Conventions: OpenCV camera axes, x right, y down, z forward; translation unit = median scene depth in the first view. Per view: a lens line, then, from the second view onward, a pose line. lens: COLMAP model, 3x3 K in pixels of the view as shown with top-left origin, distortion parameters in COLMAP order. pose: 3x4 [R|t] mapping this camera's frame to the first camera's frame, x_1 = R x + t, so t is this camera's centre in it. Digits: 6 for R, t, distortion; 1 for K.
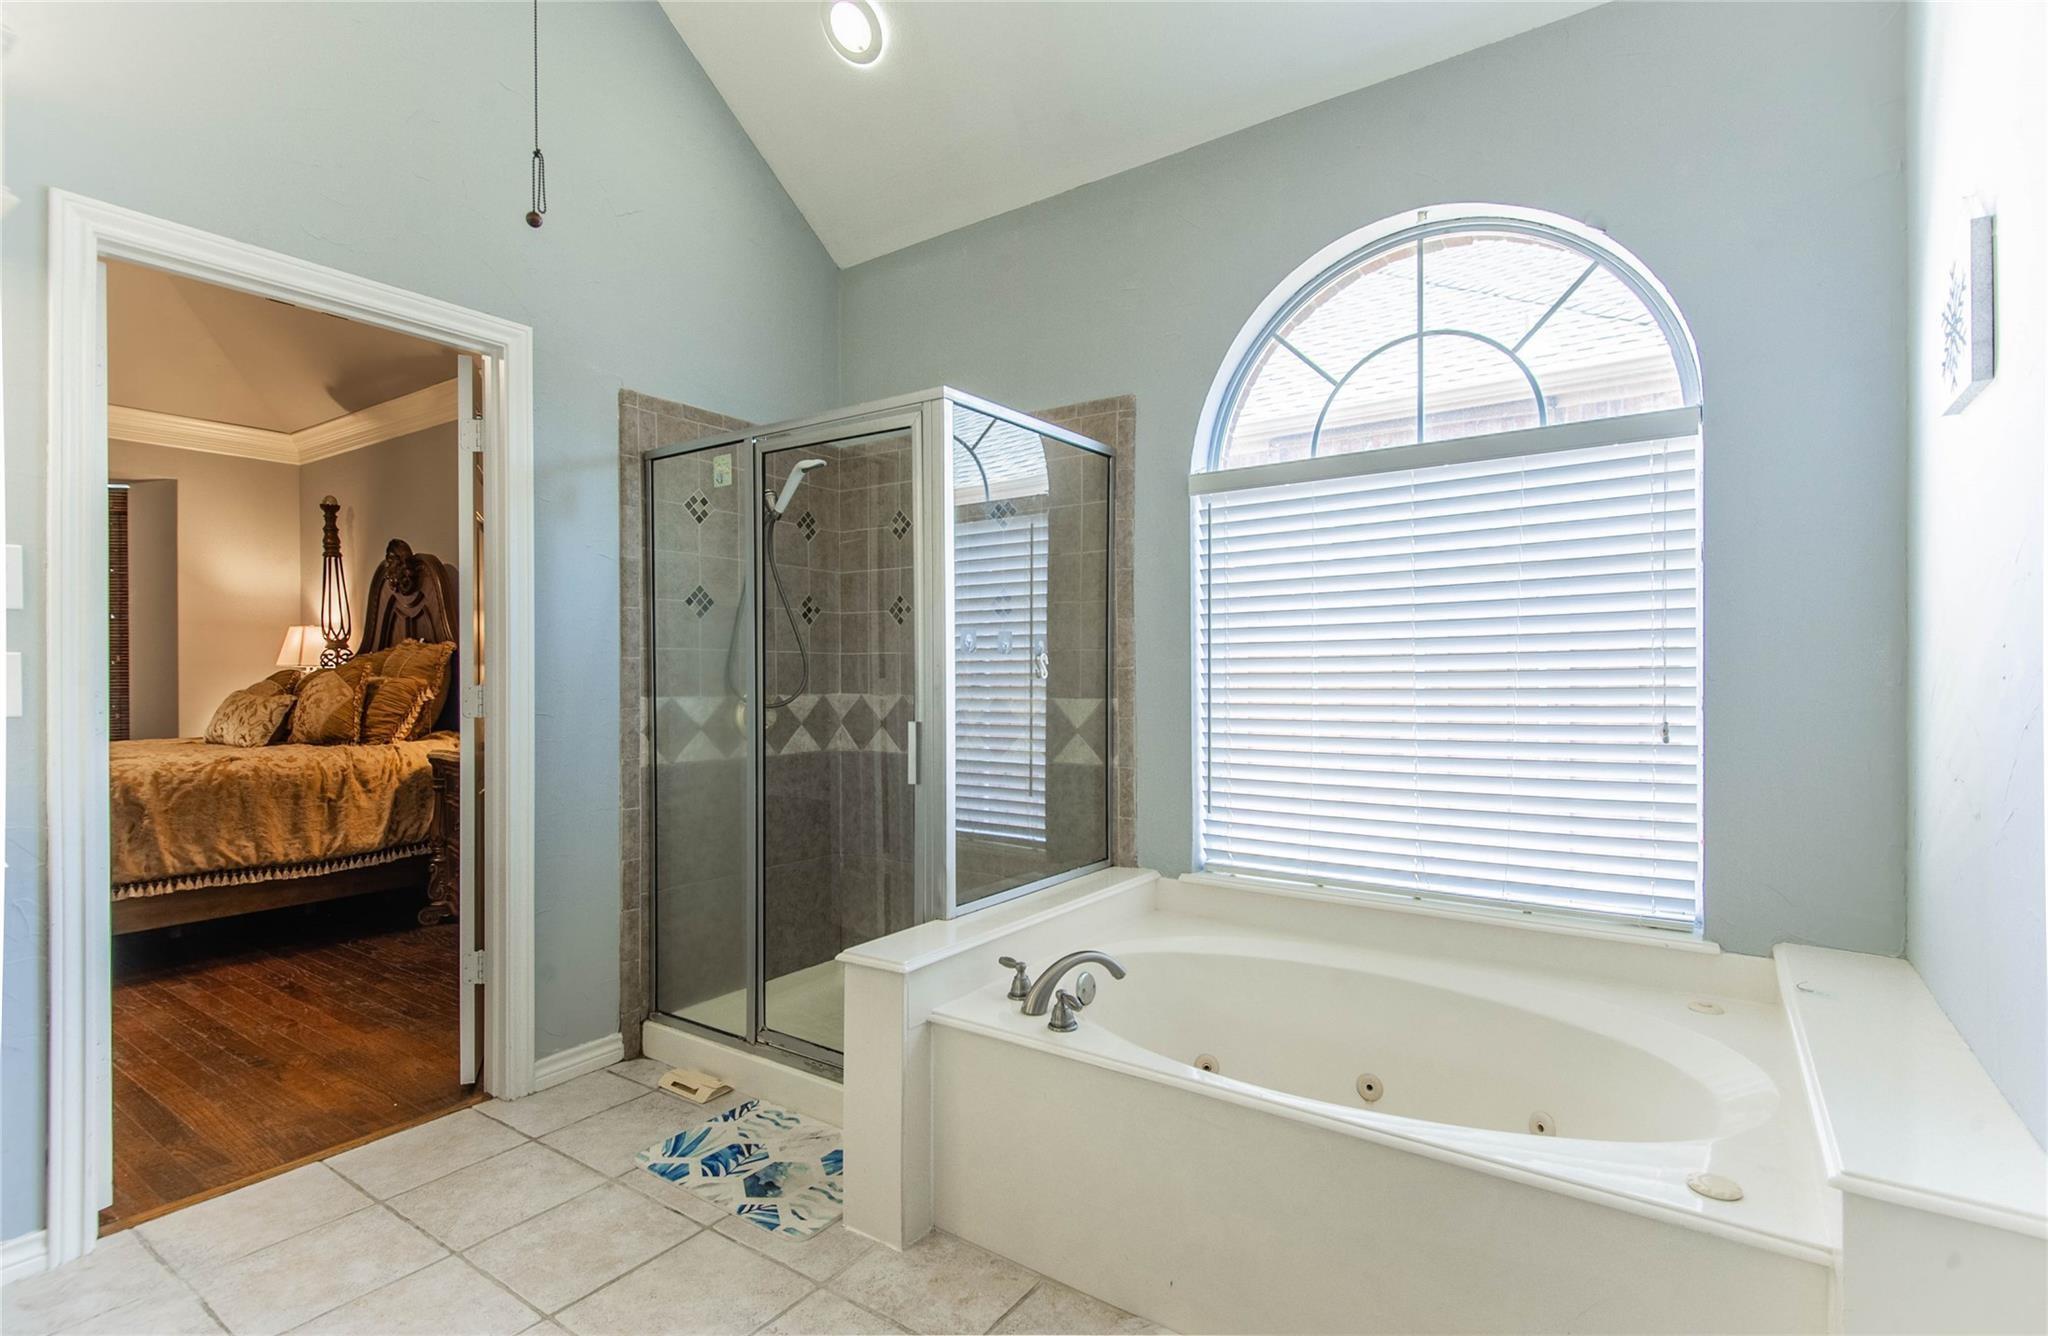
lens RADIAL K [[984.5, 0, 1009.1], [0, 984.5, 685.0], [0, 0, 1]] dist [0.030438, -0.016965]
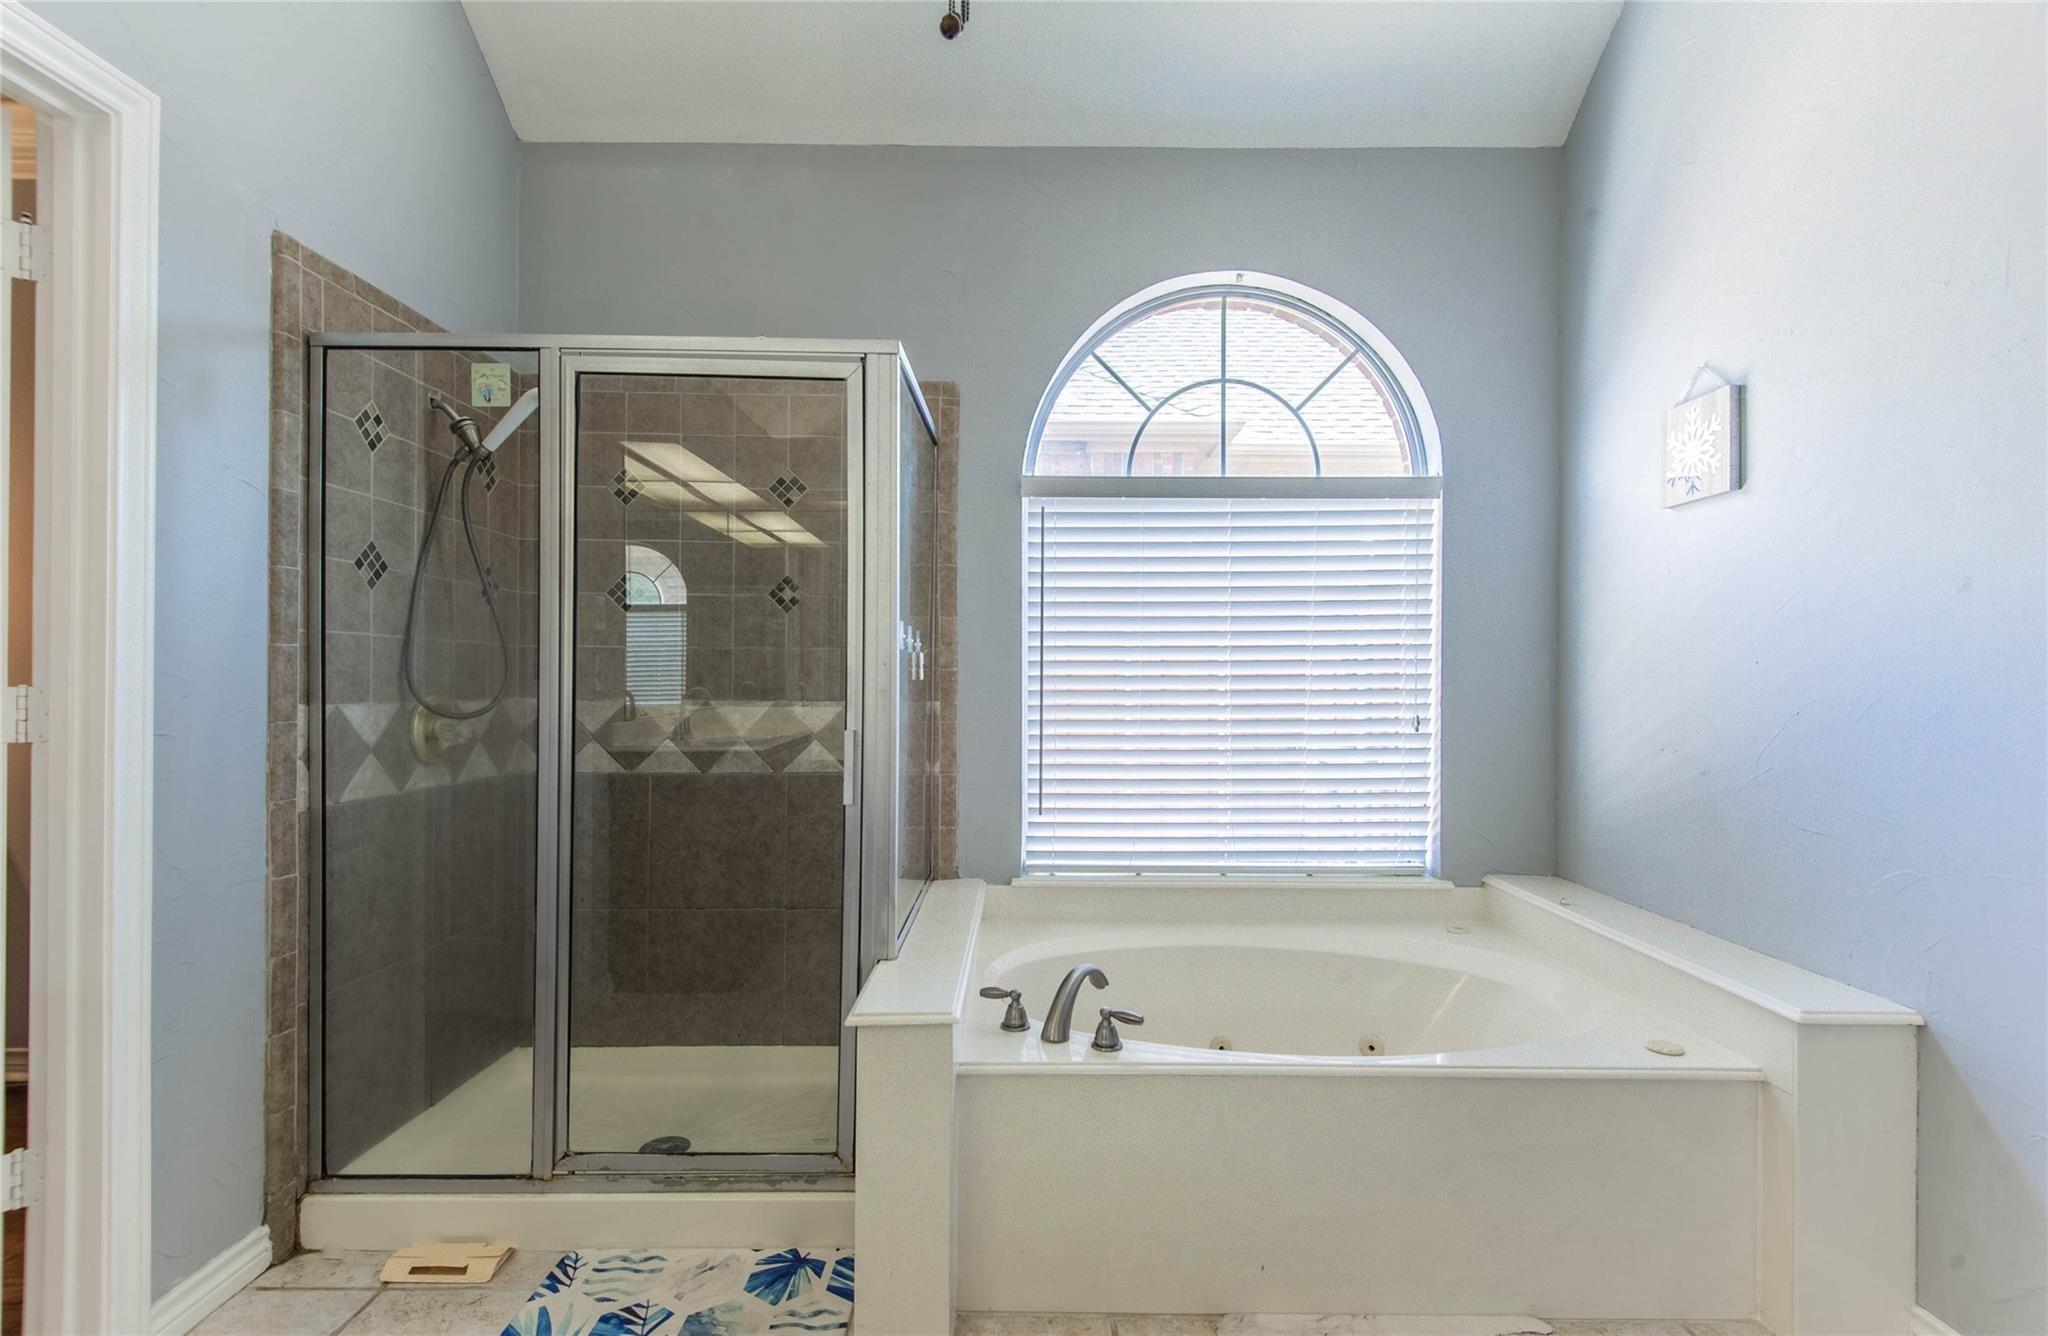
lens RADIAL K [[984.5, 0, 1100.5], [0, 984.5, 682.8], [0, 0, 1]] dist [0.030438, -0.016965]
pose [[0.807528, 0.003926, 0.589816, -0.338544], [-0.000737, 0.999984, -0.005648, 0.001068], [-0.589828, 0.004126, 0.807518, 0.154163]]
